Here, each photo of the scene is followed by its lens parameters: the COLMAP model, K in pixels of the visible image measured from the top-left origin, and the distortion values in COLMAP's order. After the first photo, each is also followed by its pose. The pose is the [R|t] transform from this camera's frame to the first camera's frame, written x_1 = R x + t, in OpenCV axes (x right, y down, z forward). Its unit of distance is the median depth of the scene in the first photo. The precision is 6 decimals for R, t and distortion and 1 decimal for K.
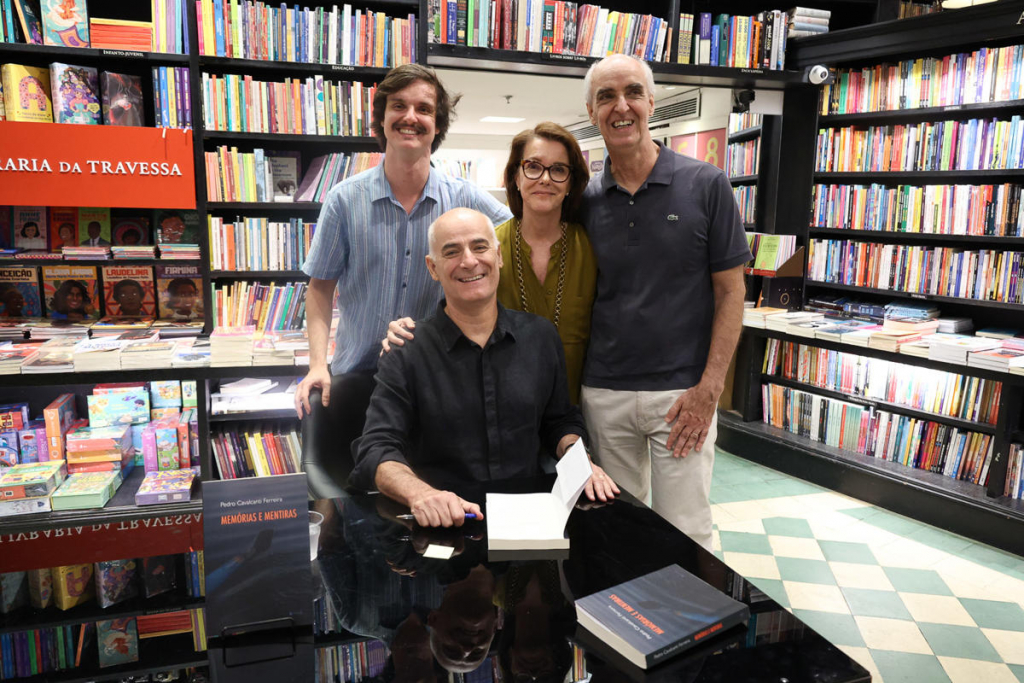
lens RADIAL K [[759.8, 0, 512.0], [0, 759.8, 341.5], [0, 0, 1]] dist [-0.003743, 0.002203]
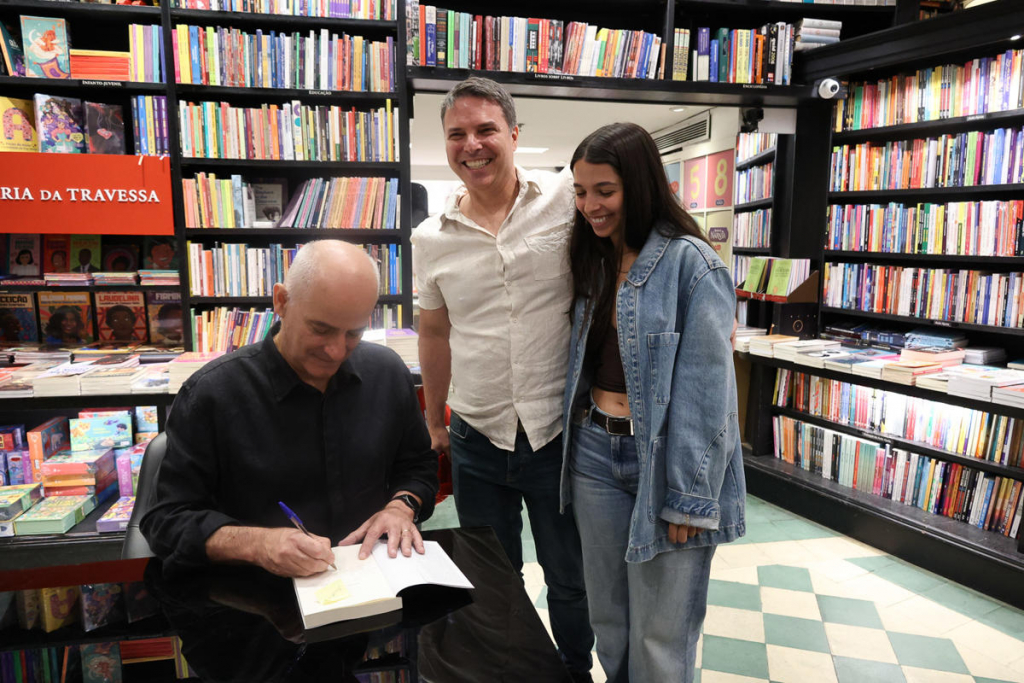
lens RADIAL K [[700.1, 0, 513.7], [0, 700.1, 341.5], [0, 0, 1]] dist [-0.007966, 0.002551]
pose [[0.994552, 0.005404, -0.104101, 0.124111], [-0.008764, 0.999454, -0.031851, -0.007800], [0.103872, 0.032590, 0.994057, 0.125643]]
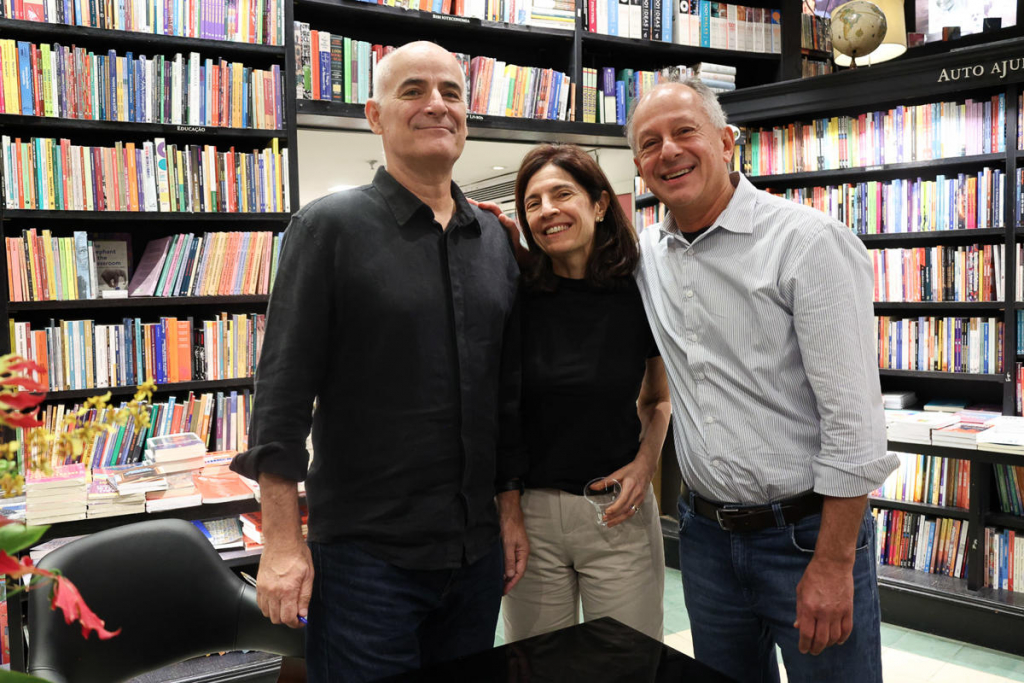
lens RADIAL K [[886.9, 0, 512.0], [0, 886.9, 341.5], [0, 0, 1]] dist [-0.012797, 0.012928]
pose [[0.977973, -0.052093, 0.202128, -0.091012], [0.074174, 0.991886, -0.103254, -0.017758], [-0.195109, 0.115972, 0.973901, 0.054794]]
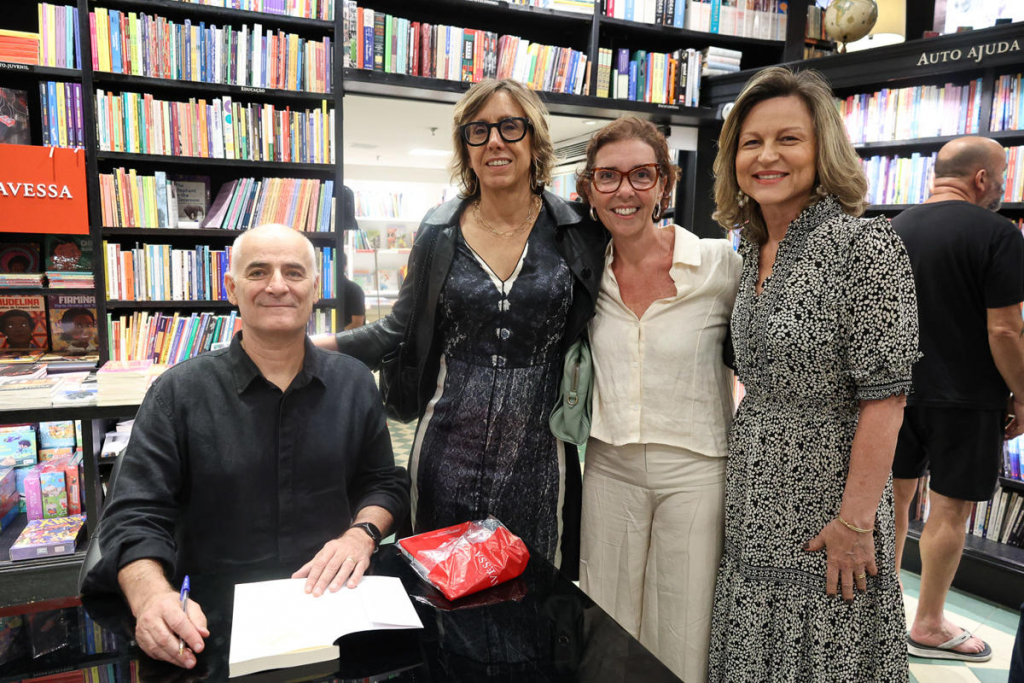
lens RADIAL K [[700.1, 0, 513.7], [0, 700.1, 341.5], [0, 0, 1]] dist [-0.007966, 0.002551]
pose [[0.995832, -0.004562, 0.091094, 0.023099], [0.007483, 0.999468, -0.031748, -0.011662], [-0.090900, 0.032297, 0.995336, 0.100300]]
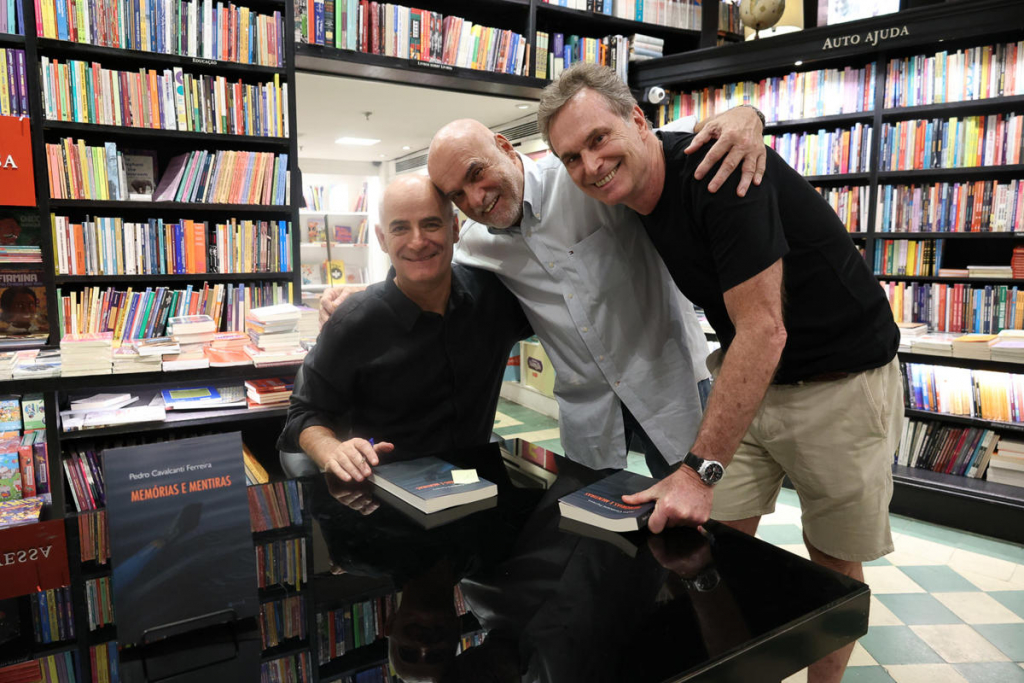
lens RADIAL K [[700.1, 0, 513.7], [0, 700.1, 341.5], [0, 0, 1]] dist [-0.007966, 0.002551]
pose [[0.973589, -0.041701, 0.224466, -0.054500], [0.051096, 0.998037, -0.036204, 0.043383], [-0.222516, 0.046717, 0.973809, 0.070834]]
